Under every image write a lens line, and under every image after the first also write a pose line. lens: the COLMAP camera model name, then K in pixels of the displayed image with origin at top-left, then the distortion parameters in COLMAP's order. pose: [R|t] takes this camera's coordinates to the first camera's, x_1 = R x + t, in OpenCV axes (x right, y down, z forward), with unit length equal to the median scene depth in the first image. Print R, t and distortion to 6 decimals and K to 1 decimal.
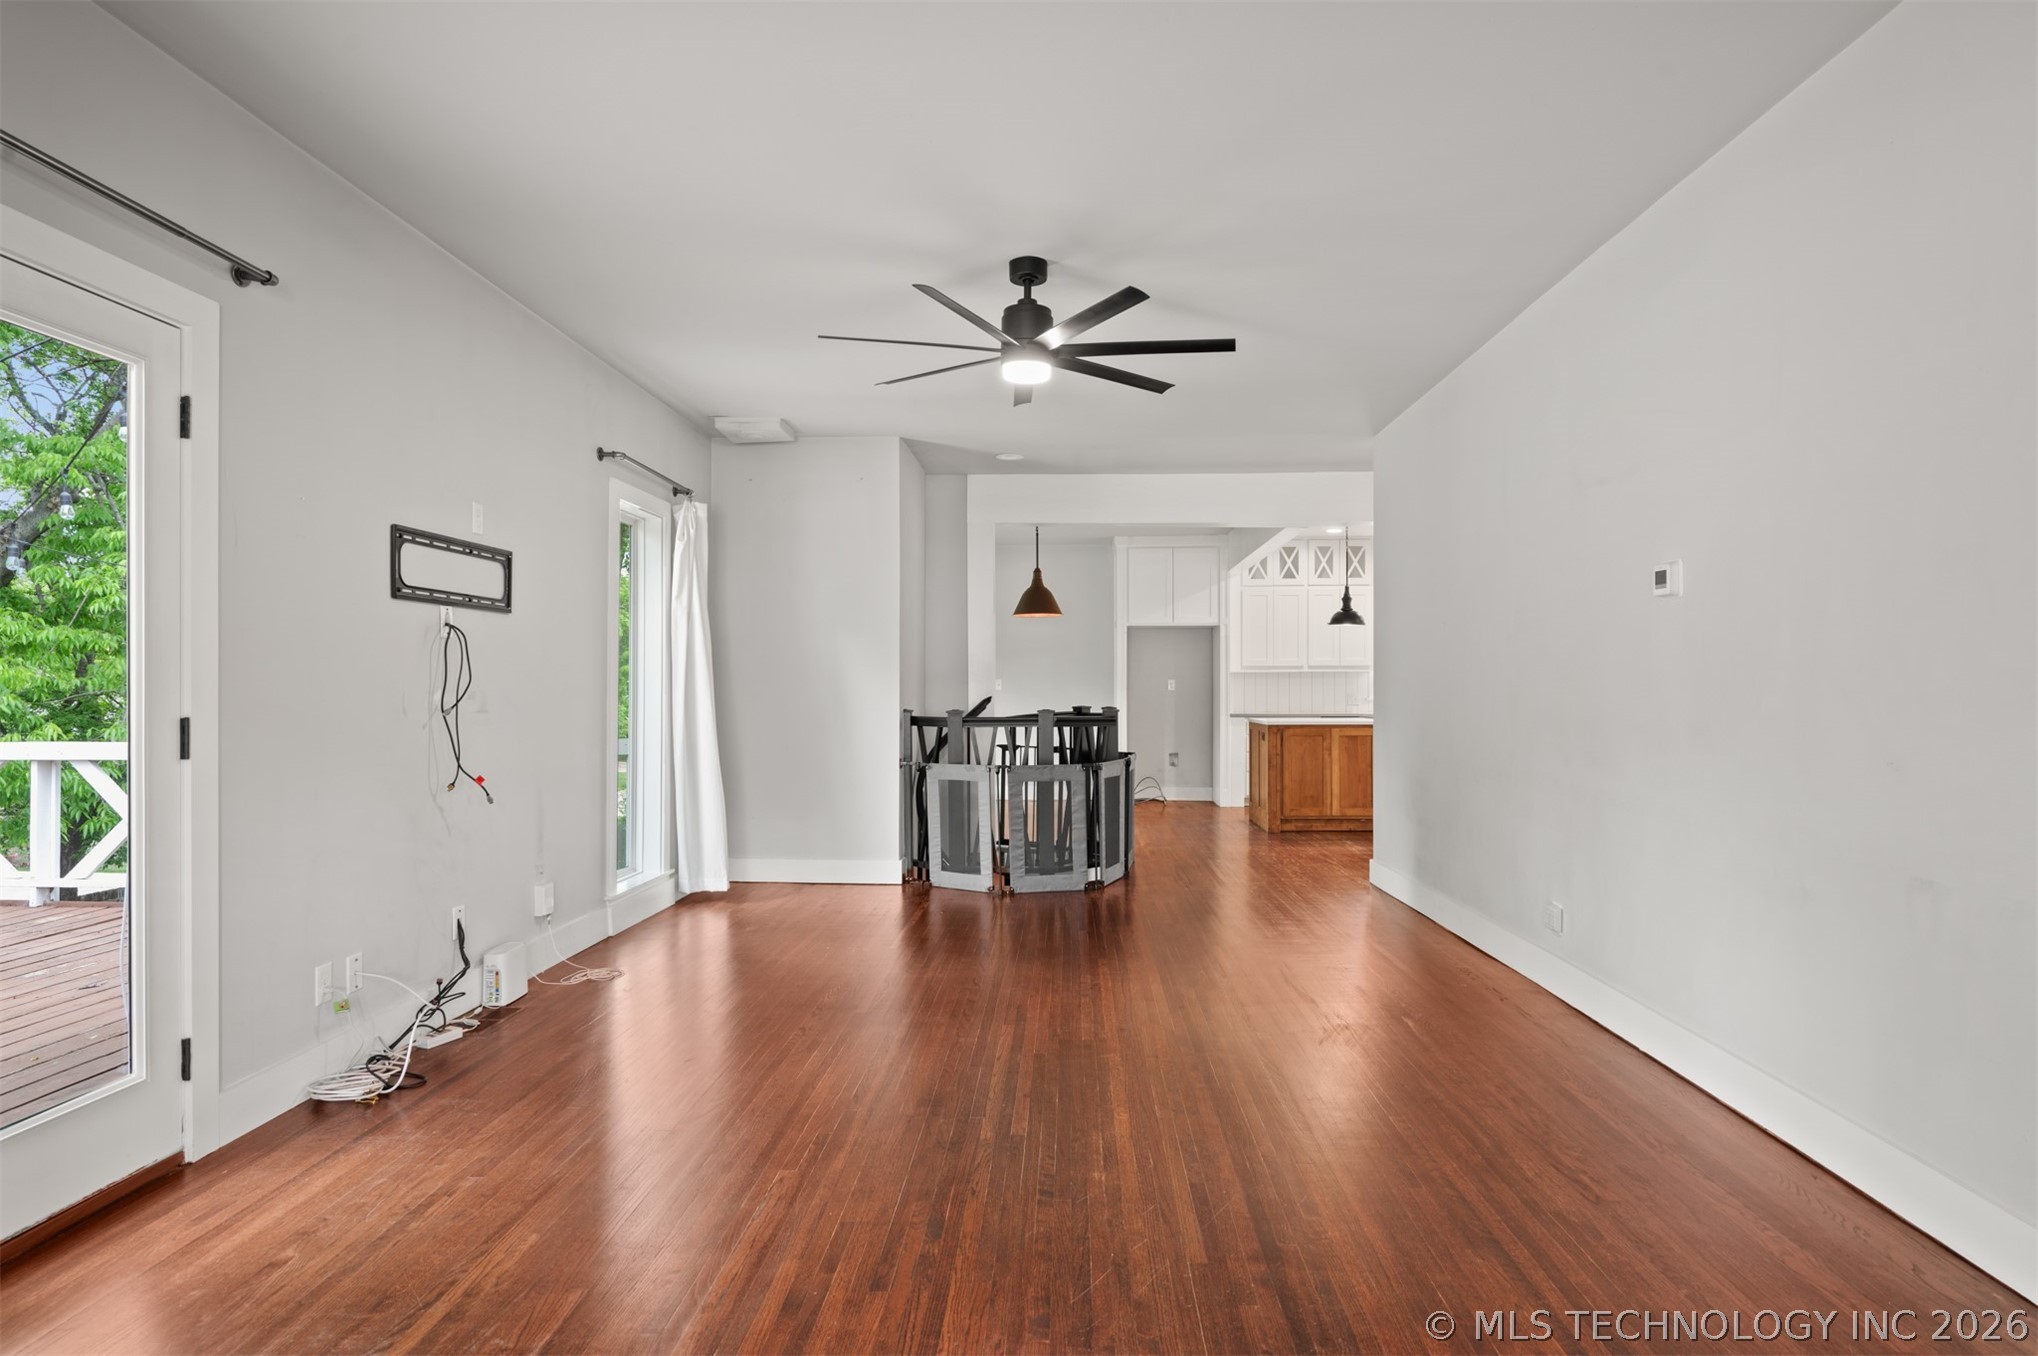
lens RADIAL K [[1118.6, 0, 1070.5], [0, 1118.6, 699.0], [0, 0, 1]] dist [-0.006304, 0.000280]
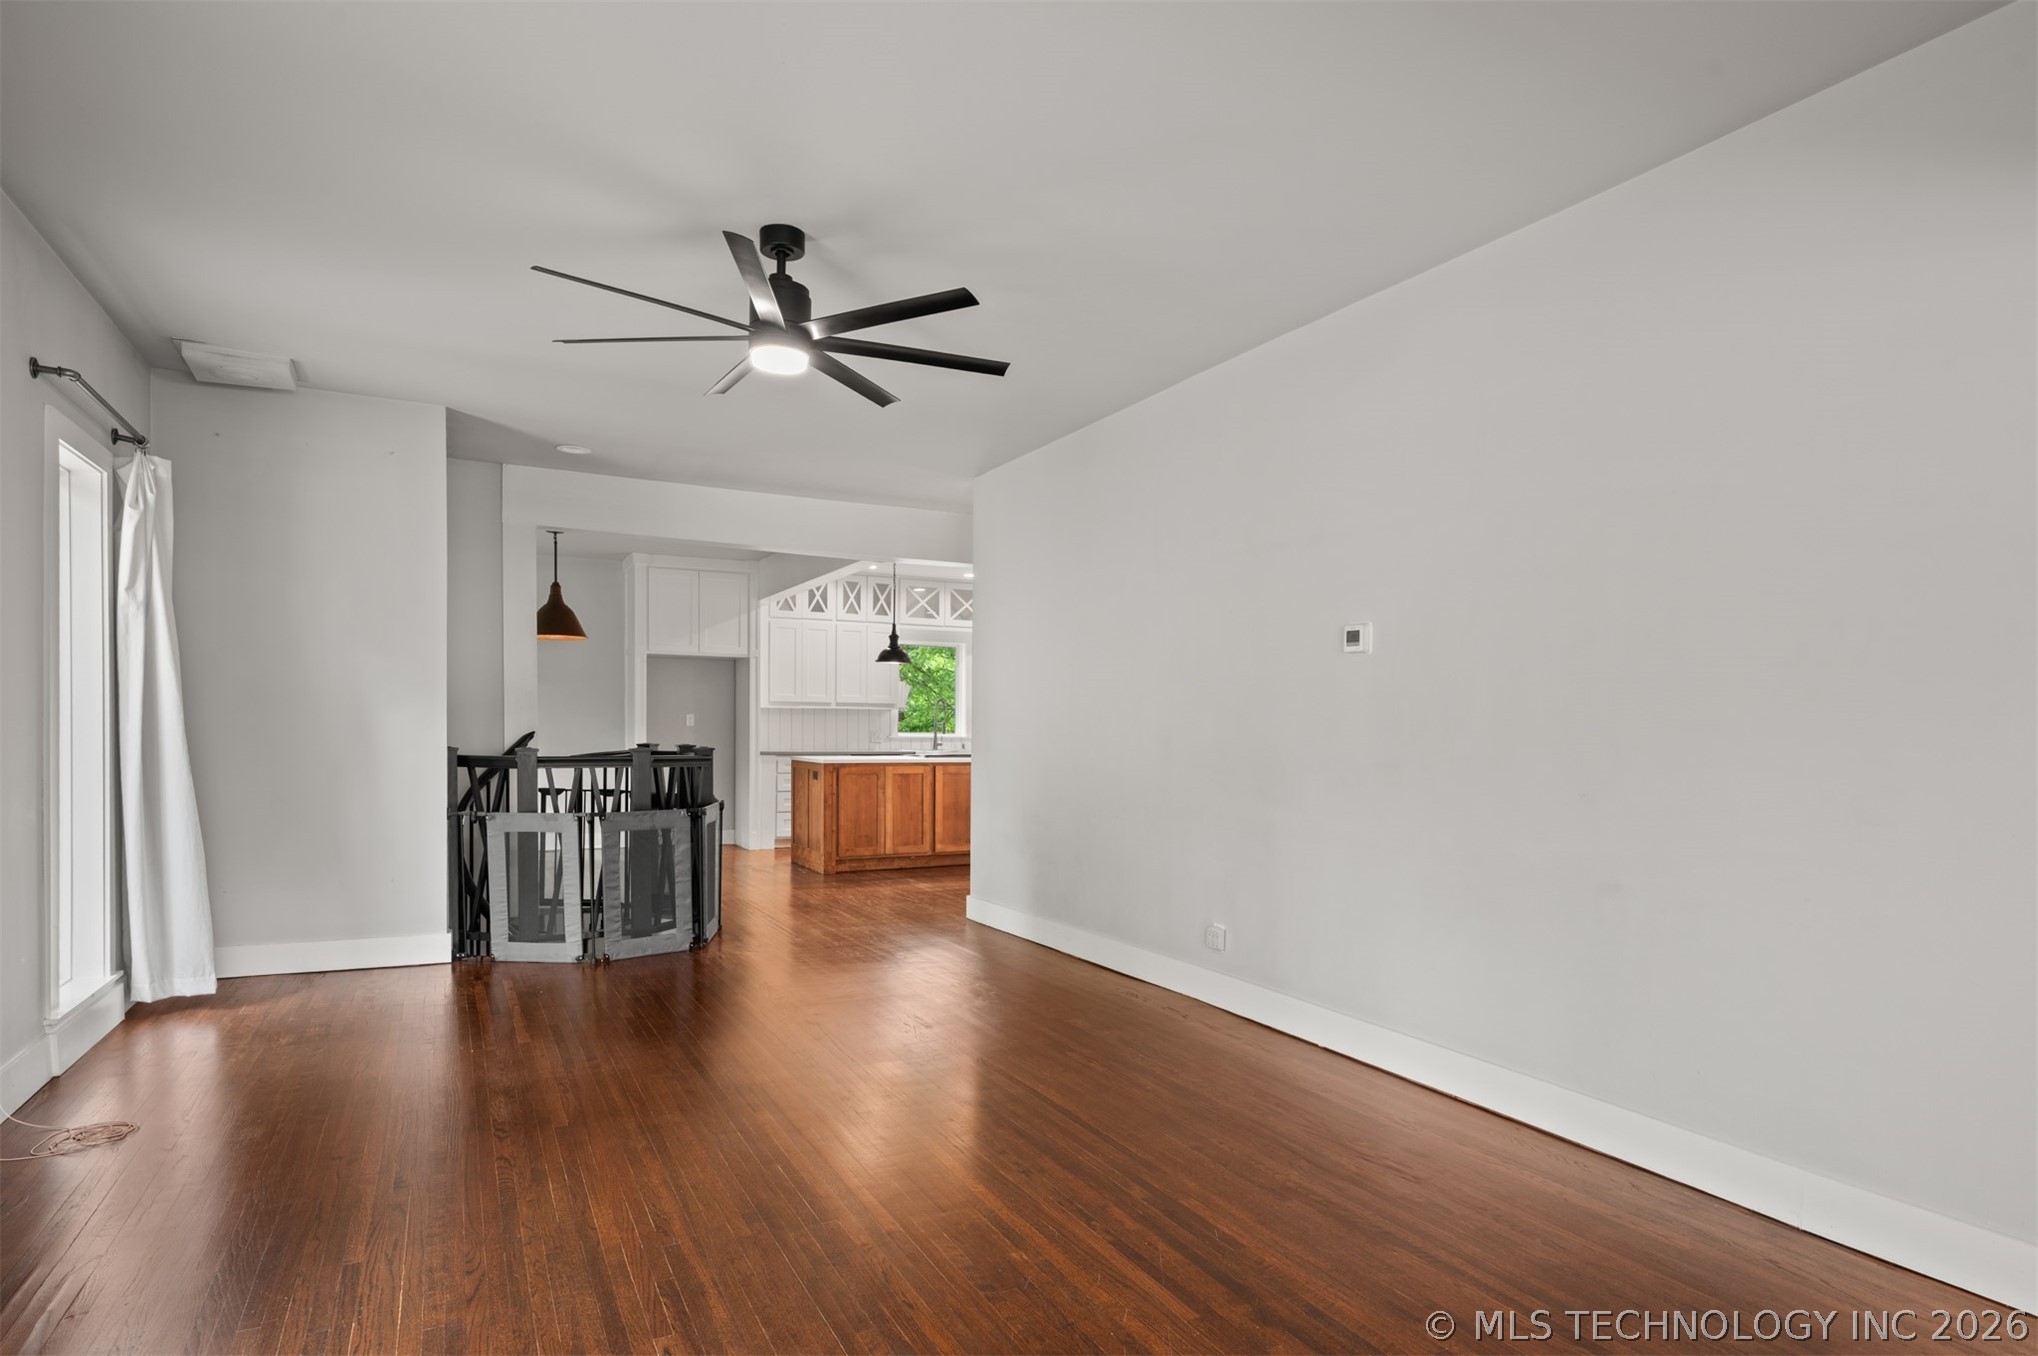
lens RADIAL K [[1118.6, 0, 1082.7], [0, 1118.6, 763.7], [0, 0, 1]] dist [-0.006304, 0.000280]
pose [[0.867080, -0.004153, 0.498151, -0.160882], [-0.008398, 0.999701, 0.022951, -0.000909], [-0.498098, -0.024084, 0.866786, 0.075317]]
